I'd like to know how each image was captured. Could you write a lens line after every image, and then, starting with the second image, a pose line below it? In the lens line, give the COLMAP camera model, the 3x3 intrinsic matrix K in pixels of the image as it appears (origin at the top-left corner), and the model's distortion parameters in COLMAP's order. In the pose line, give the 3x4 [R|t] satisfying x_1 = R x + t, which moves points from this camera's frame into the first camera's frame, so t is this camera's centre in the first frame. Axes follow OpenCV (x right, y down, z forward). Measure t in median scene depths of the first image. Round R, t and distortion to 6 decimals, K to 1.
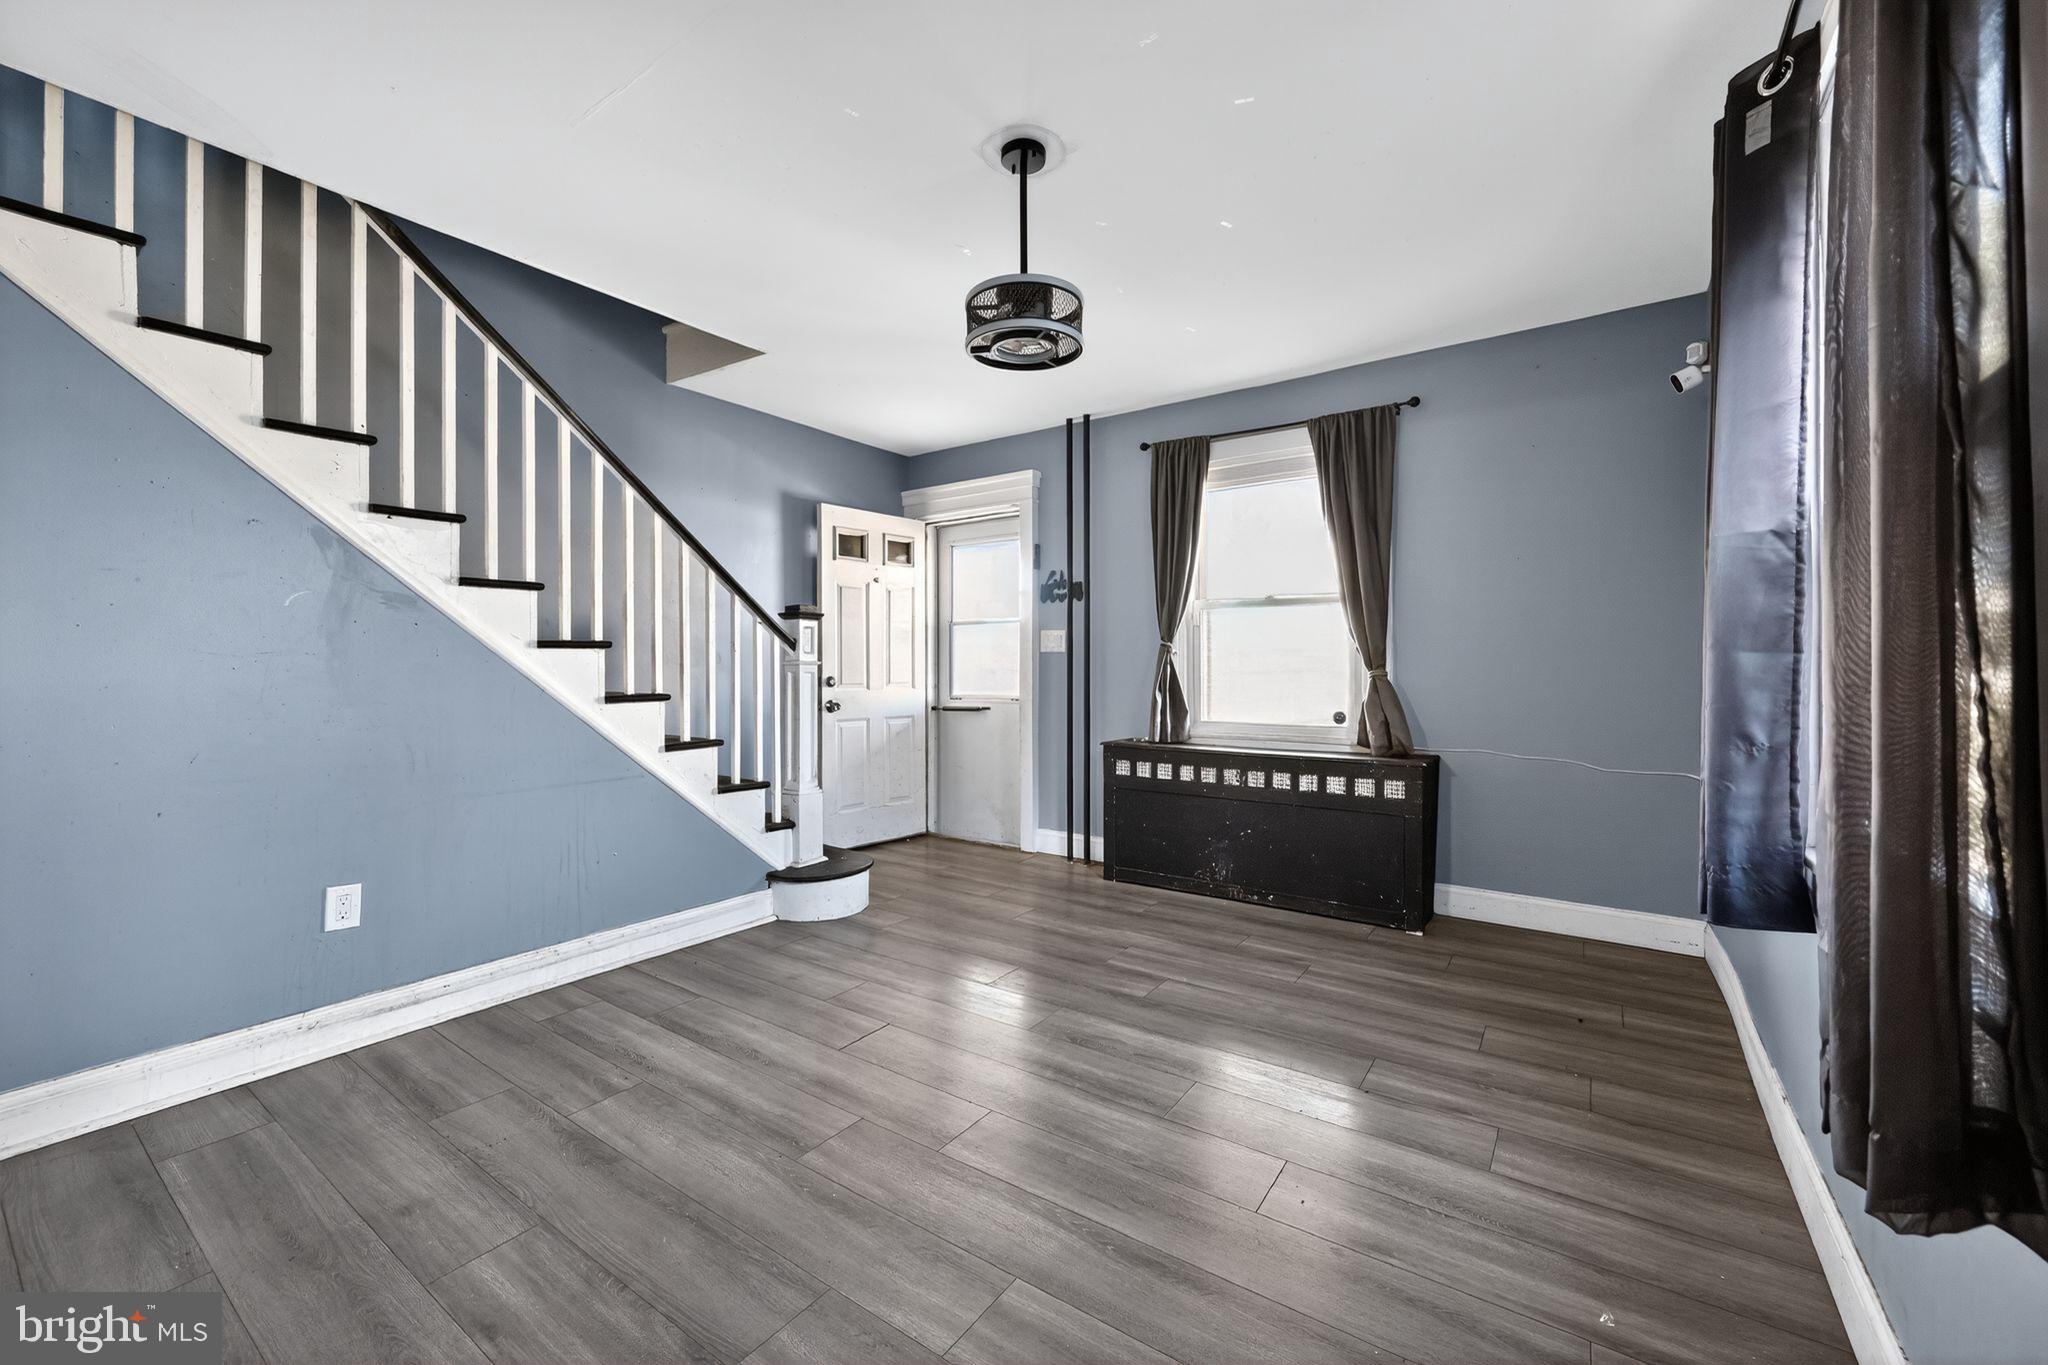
lens RADIAL K [[806.9, 0, 1024.7], [0, 806.9, 668.8], [0, 0, 1]] dist [0.000028, 0.000004]
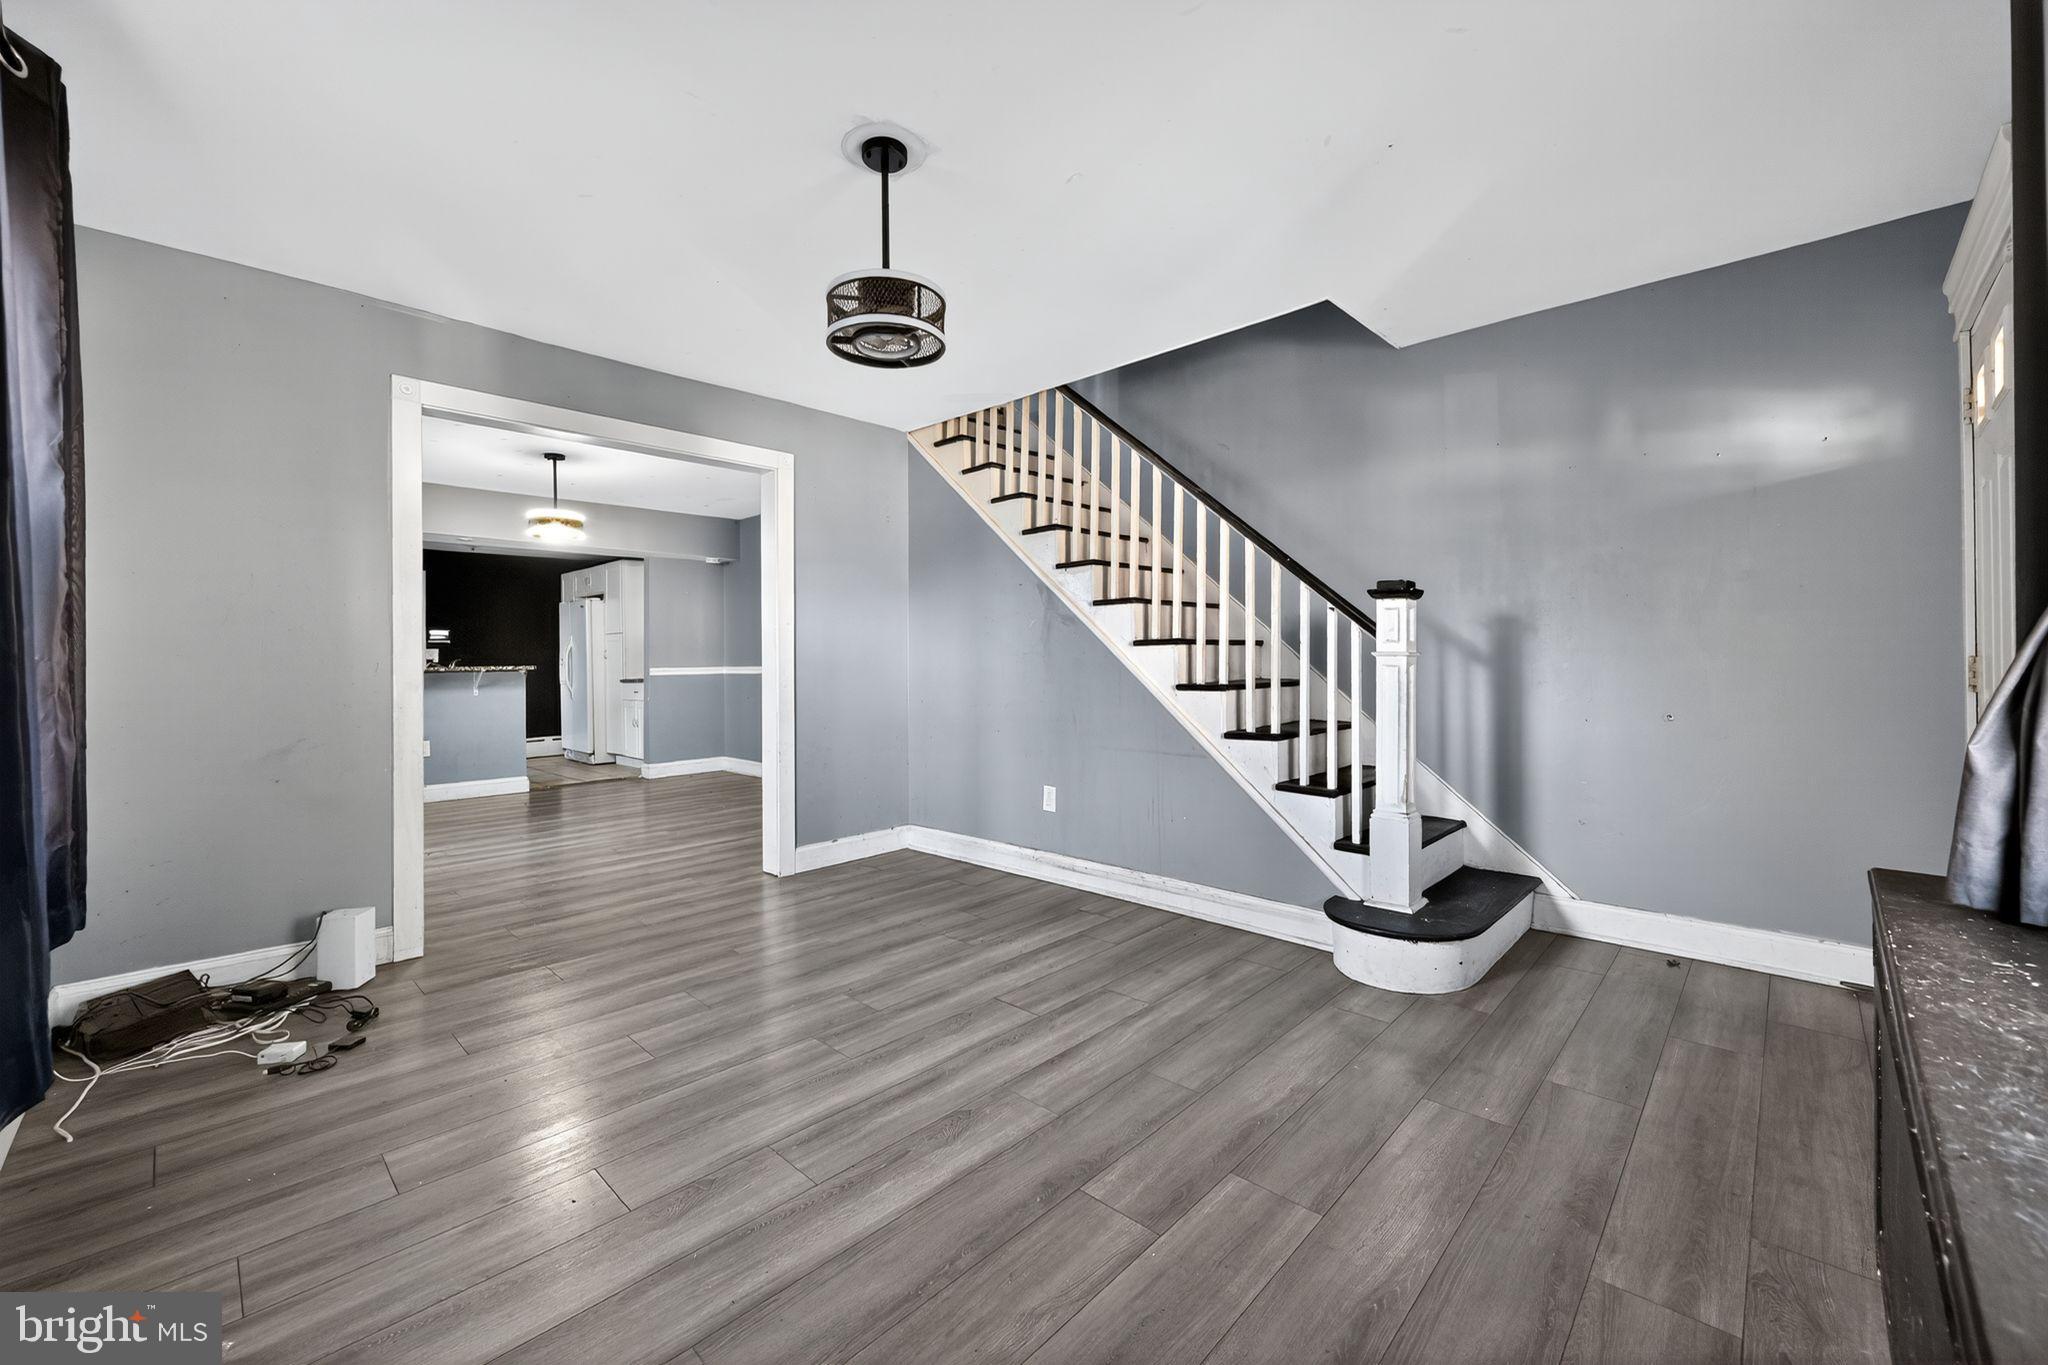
lens RADIAL K [[806.9, 0, 1024.7], [0, 806.9, 668.8], [0, 0, 1]] dist [0.000028, 0.000004]
pose [[-0.146165, 0.012205, -0.989185, 0.746557], [0.007780, 0.999907, 0.011188, -0.003616], [0.989230, -0.006060, -0.146247, 1.022532]]
